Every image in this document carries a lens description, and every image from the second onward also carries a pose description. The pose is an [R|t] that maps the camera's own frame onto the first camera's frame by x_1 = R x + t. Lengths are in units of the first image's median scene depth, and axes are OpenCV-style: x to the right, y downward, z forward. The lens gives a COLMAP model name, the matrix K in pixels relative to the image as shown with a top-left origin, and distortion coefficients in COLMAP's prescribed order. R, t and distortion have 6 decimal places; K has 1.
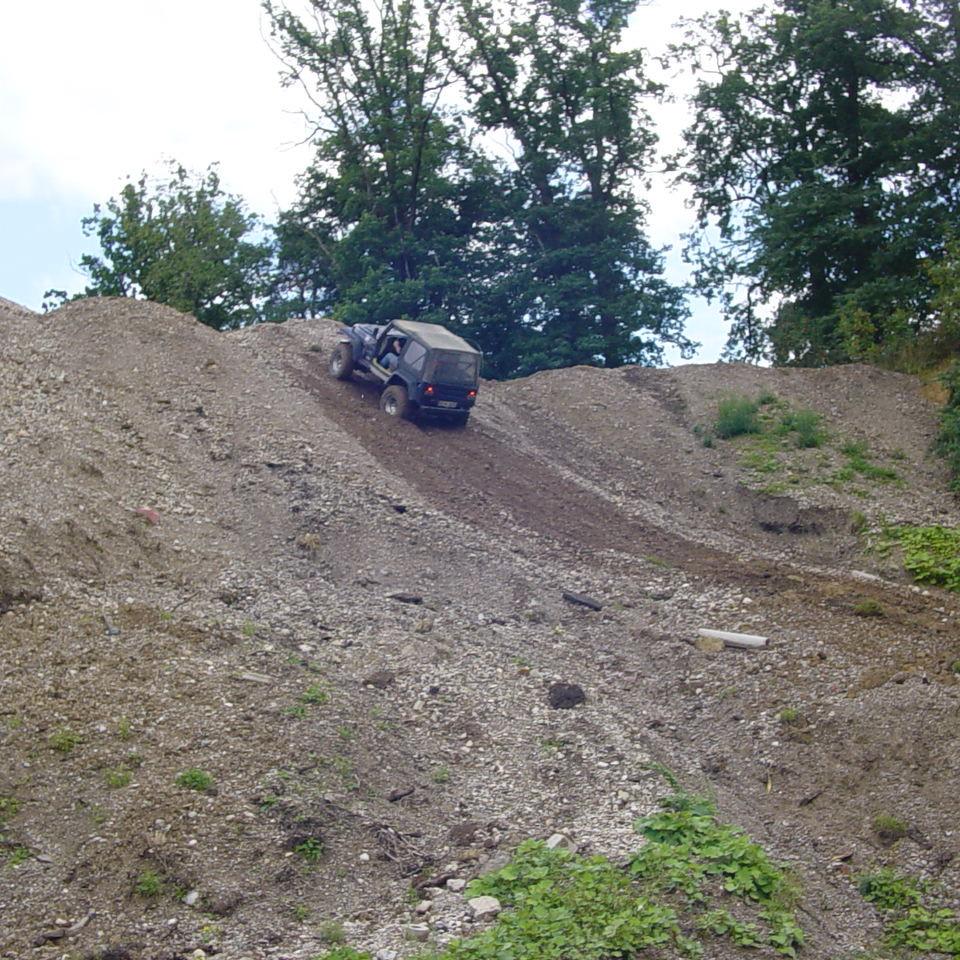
lens RADIAL K [[1550.6, 0, 480.0], [0, 1550.6, 480.0], [0, 0, 1]] dist [-0.177957, 0.171673]
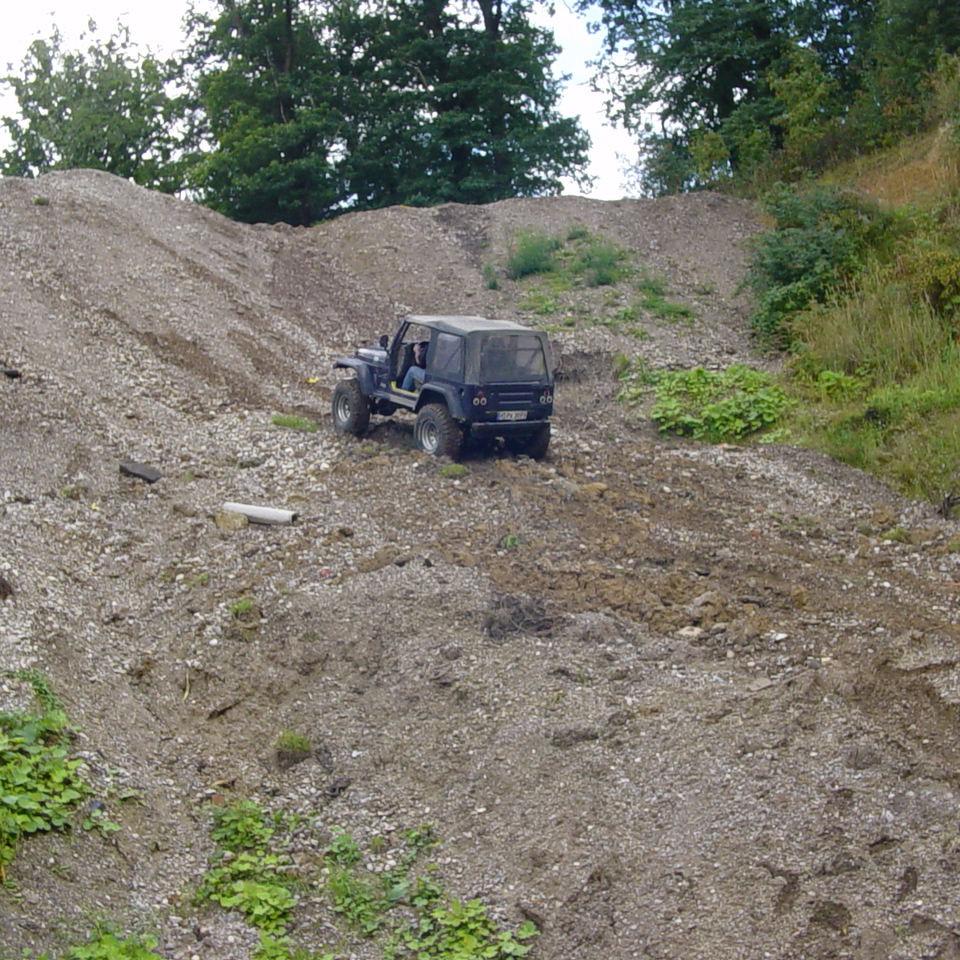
lens RADIAL K [[1550.6, 0, 480.0], [0, 1550.6, 480.0], [0, 0, 1]] dist [-0.177957, 0.171673]
pose [[0.998129, -0.031846, -0.052187, 0.195129], [0.036745, 0.994724, 0.095776, 0.003378], [0.048862, -0.097515, 0.994034, 0.085575]]
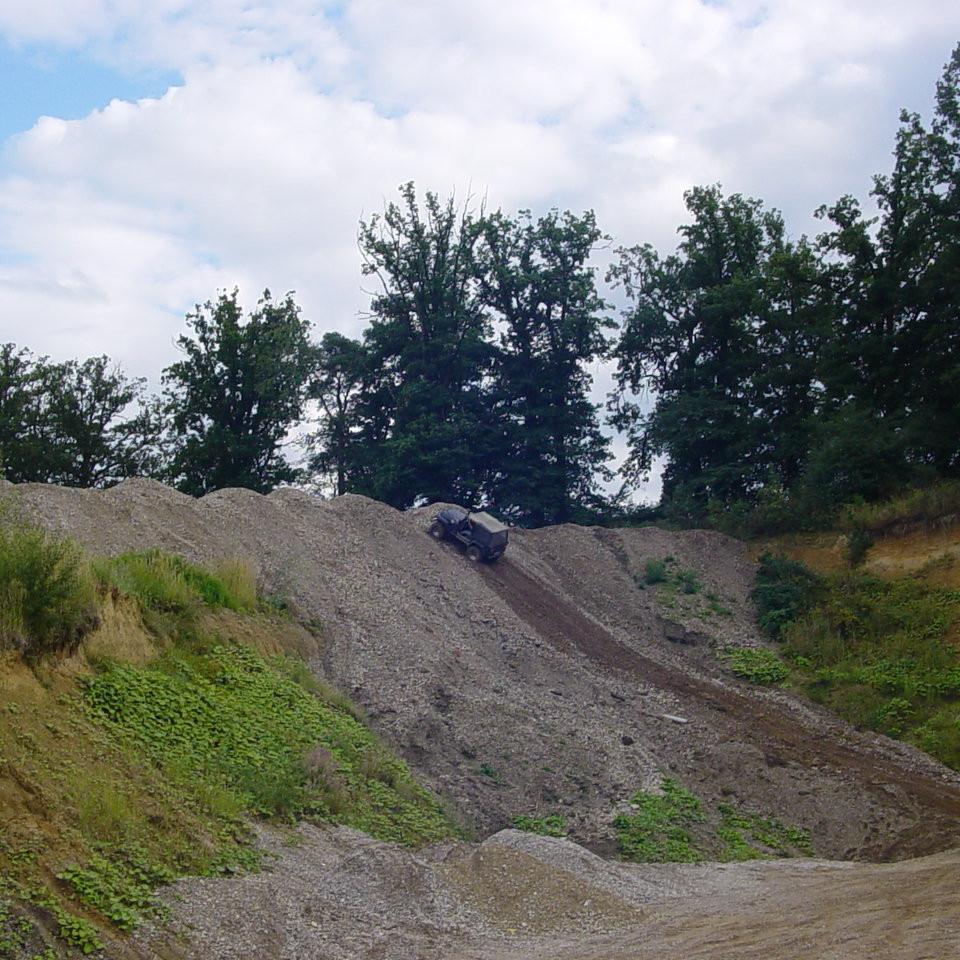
lens RADIAL K [[1550.6, 0, 480.0], [0, 1550.6, 480.0], [0, 0, 1]] dist [-0.177957, 0.171673]
pose [[0.988810, 0.085394, 0.122322, -0.338388], [-0.092592, 0.994216, 0.054412, -0.267736], [-0.116968, -0.065129, 0.990998, -1.024091]]
